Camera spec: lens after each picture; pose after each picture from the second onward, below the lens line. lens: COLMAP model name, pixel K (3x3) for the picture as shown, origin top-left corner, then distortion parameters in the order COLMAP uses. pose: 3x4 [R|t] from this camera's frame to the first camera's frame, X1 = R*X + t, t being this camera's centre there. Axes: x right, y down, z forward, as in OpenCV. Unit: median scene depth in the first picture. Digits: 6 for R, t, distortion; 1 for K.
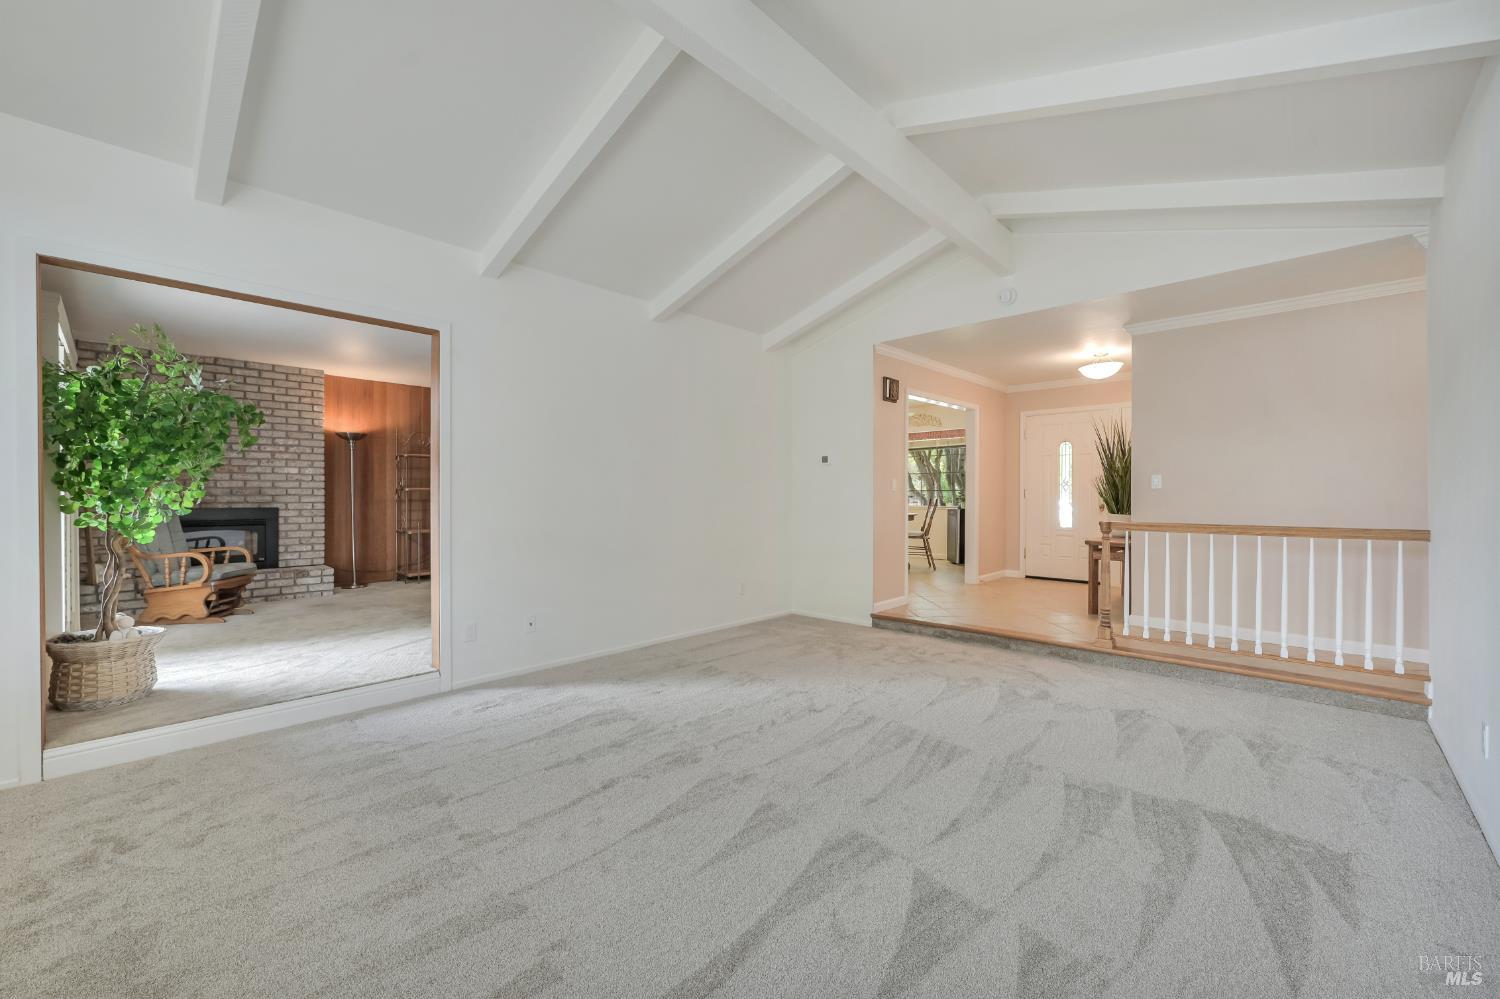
lens RADIAL K [[606.5, 0, 752.8], [0, 606.5, 495.3], [0, 0, 1]] dist [-0.001243, 0.000325]
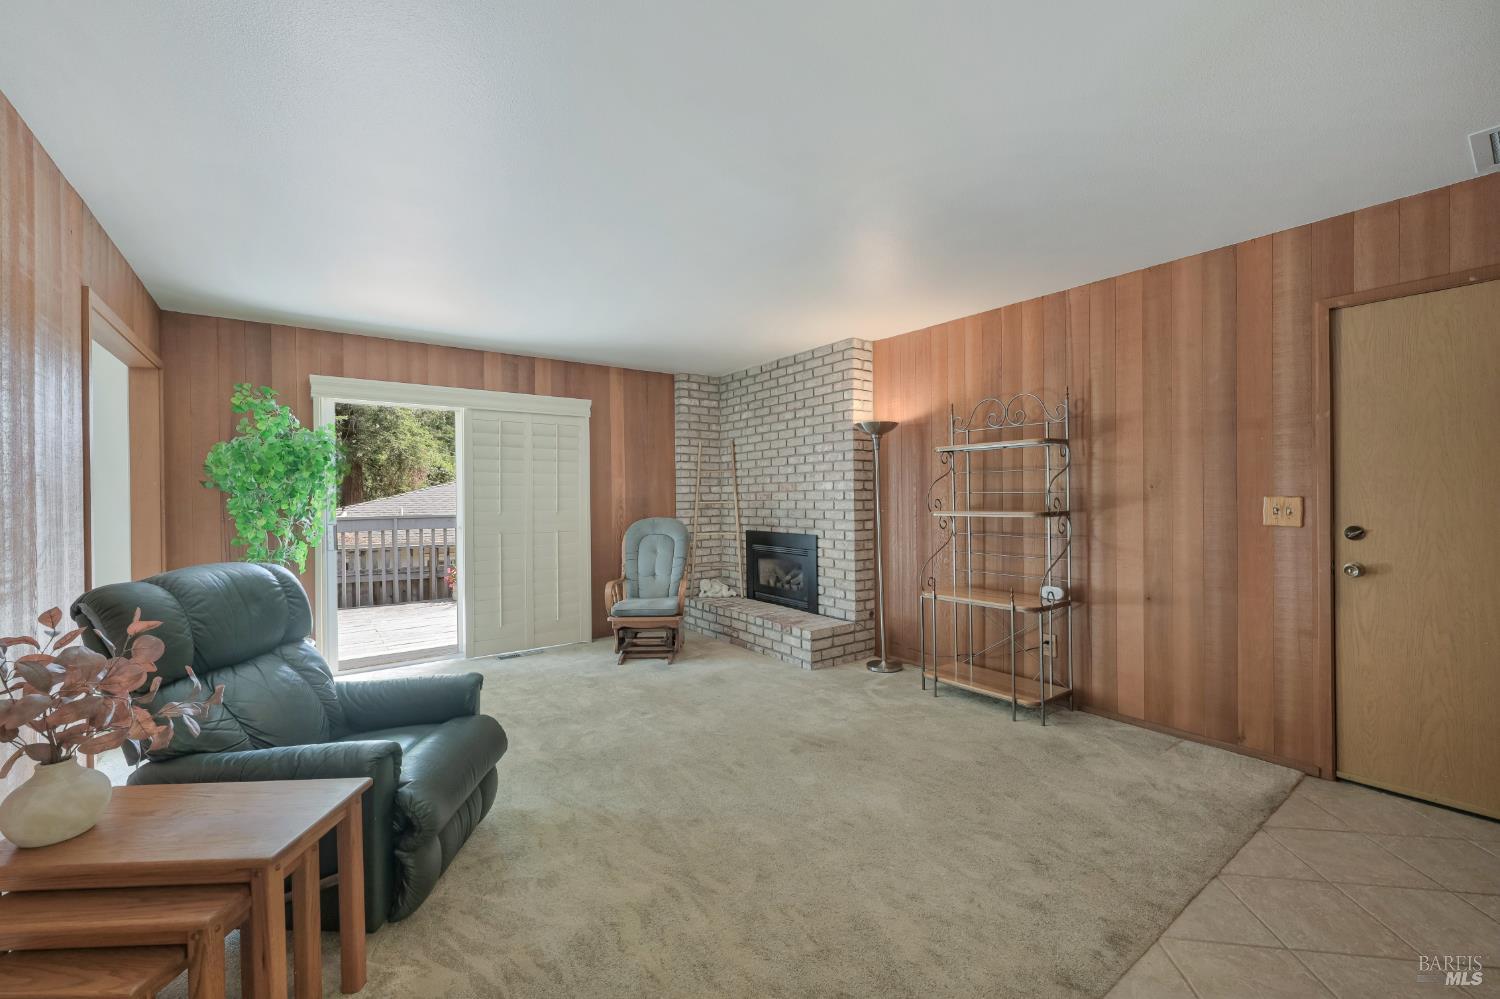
lens RADIAL K [[606.5, 0, 752.3], [0, 606.5, 494.8], [0, 0, 1]] dist [-0.001243, 0.000325]
pose [[-0.174941, -0.000146, -0.984579, -0.016487], [0.005035, 0.999987, -0.001043, -0.030216], [0.984566, -0.005140, -0.174938, 1.049199]]
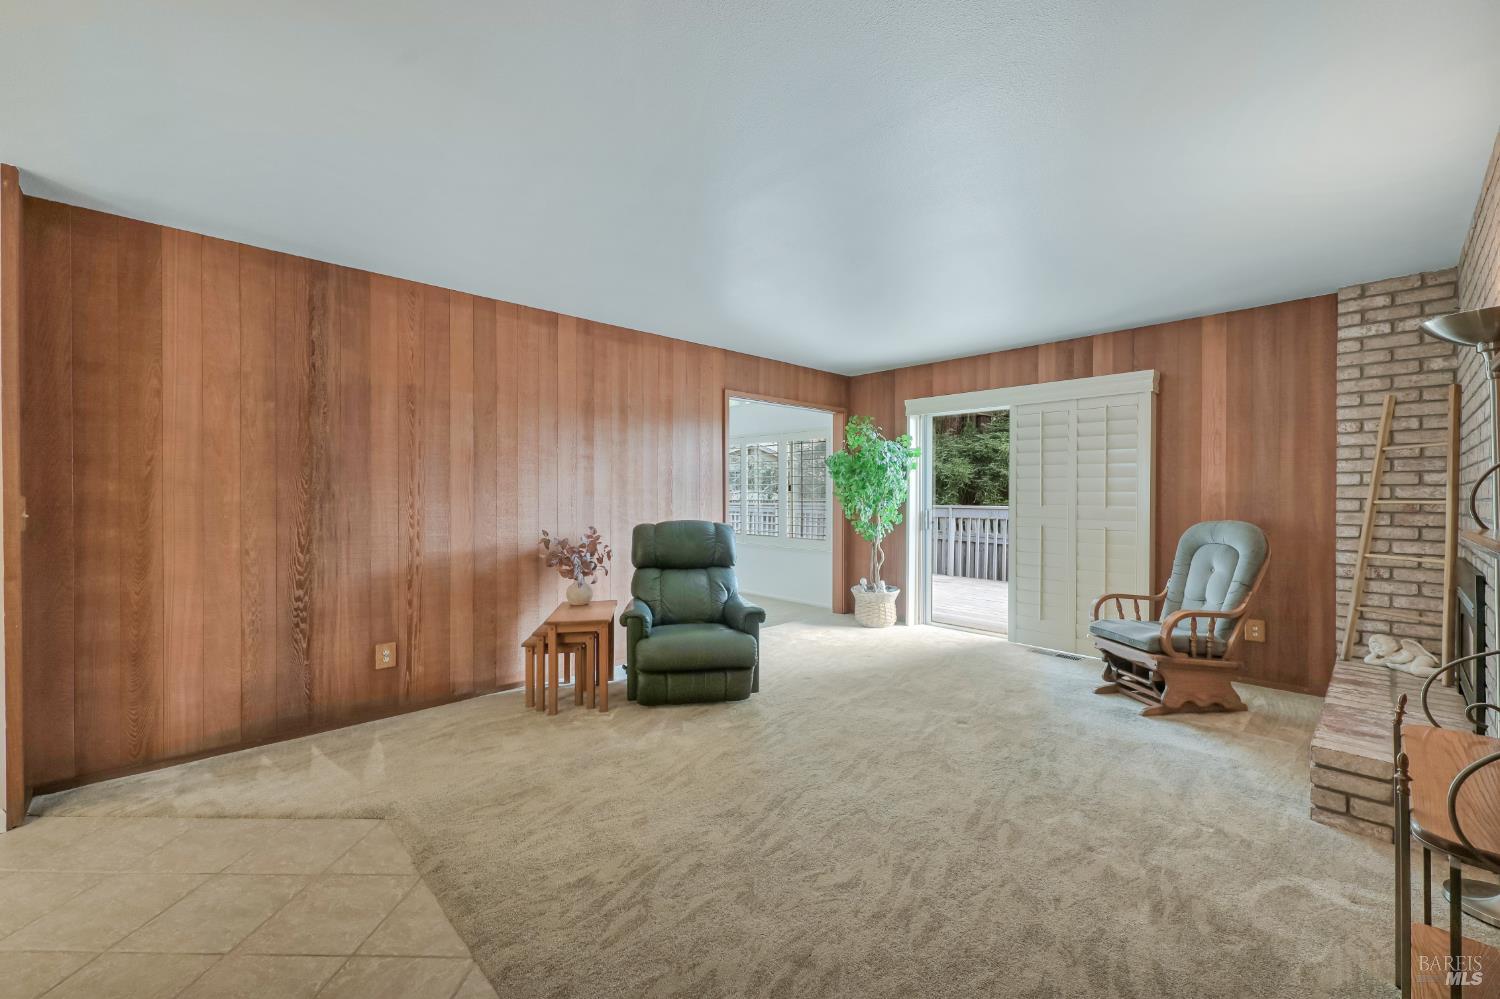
lens RADIAL K [[606.5, 0, 750.7], [0, 606.5, 495.8], [0, 0, 1]] dist [-0.001243, 0.000325]
pose [[-0.998413, 0.001295, 0.056294, -0.375680], [0.002059, 0.999907, 0.013516, -0.033122], [-0.056272, 0.013611, -0.998323, 1.365496]]
